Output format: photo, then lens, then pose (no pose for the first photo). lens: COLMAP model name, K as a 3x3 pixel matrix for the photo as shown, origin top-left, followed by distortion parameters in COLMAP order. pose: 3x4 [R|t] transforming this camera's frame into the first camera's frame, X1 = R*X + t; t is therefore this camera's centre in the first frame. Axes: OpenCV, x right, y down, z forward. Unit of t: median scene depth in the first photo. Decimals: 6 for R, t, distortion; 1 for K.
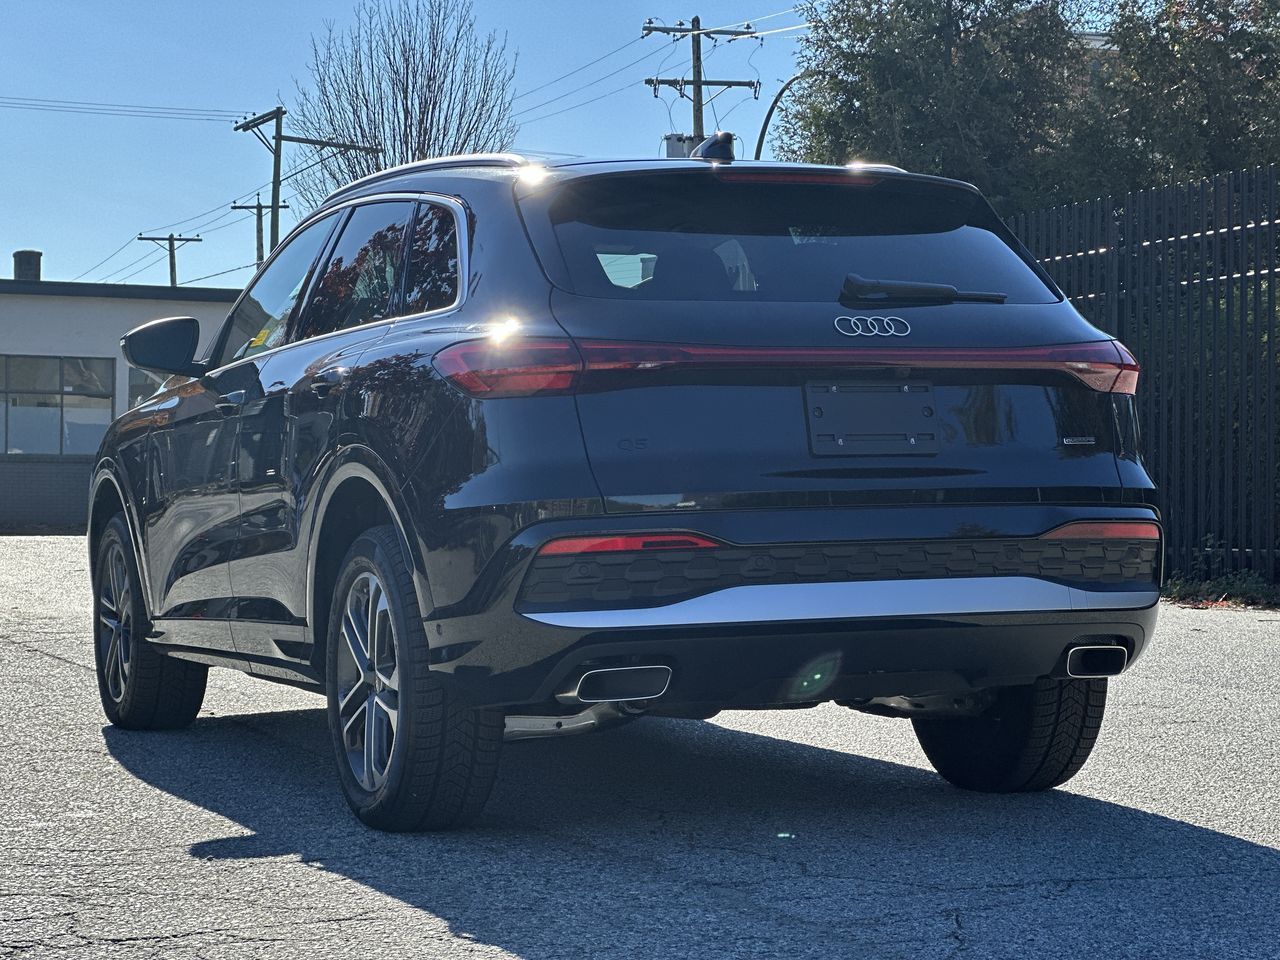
lens RADIAL K [[2847.1, 0, 640.0], [0, 2847.1, 480.0], [0, 0, 1]] dist [-0.045357, 2.118975]
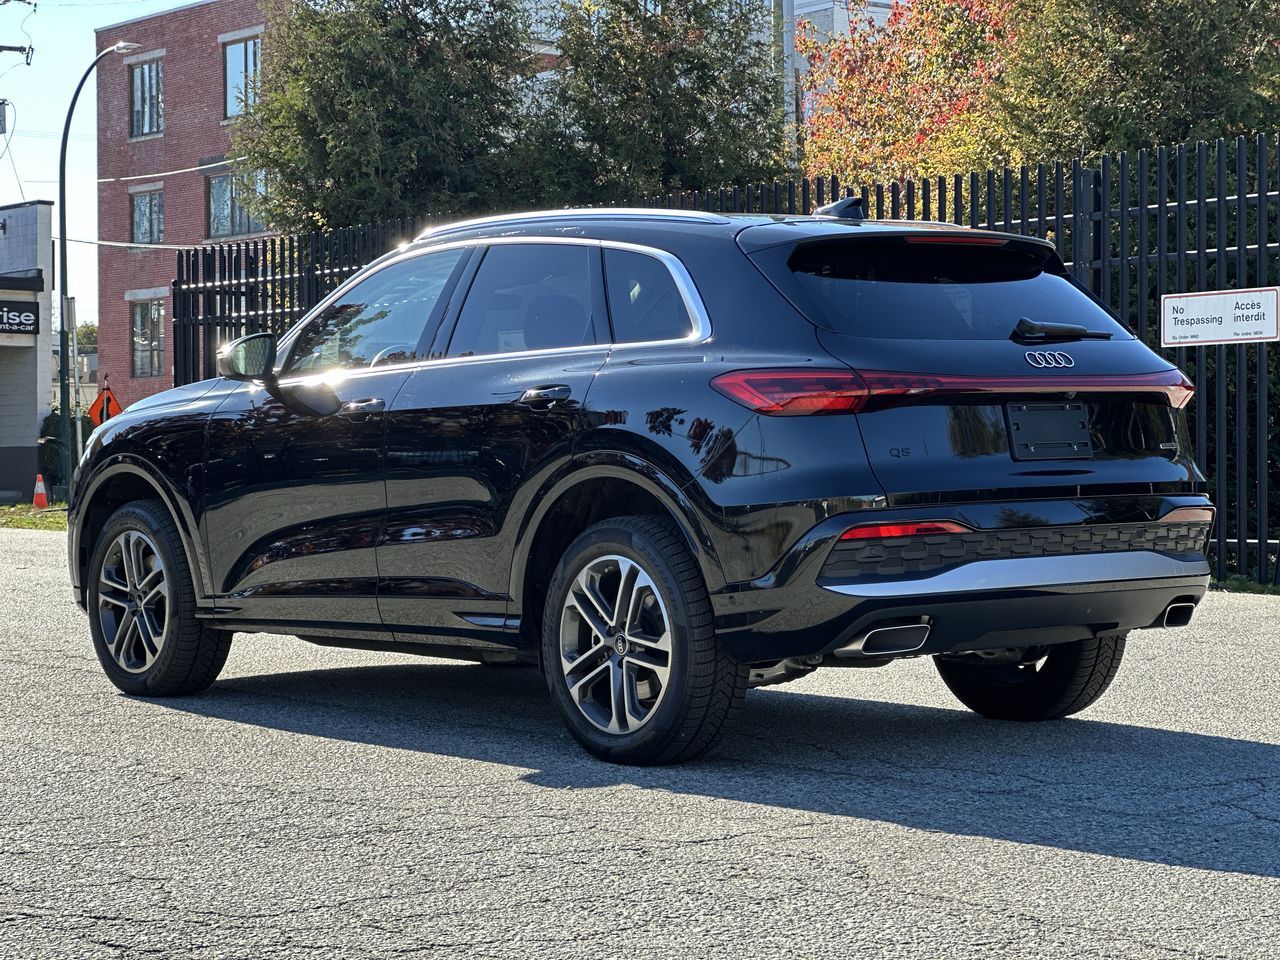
lens RADIAL K [[2847.1, 0, 640.0], [0, 2847.1, 480.0], [0, 0, 1]] dist [-0.045357, 2.118975]
pose [[0.957337, -0.007764, 0.288868, -0.453019], [0.004403, 0.999915, 0.012284, -0.015368], [-0.288939, -0.010488, 0.957290, -0.178499]]
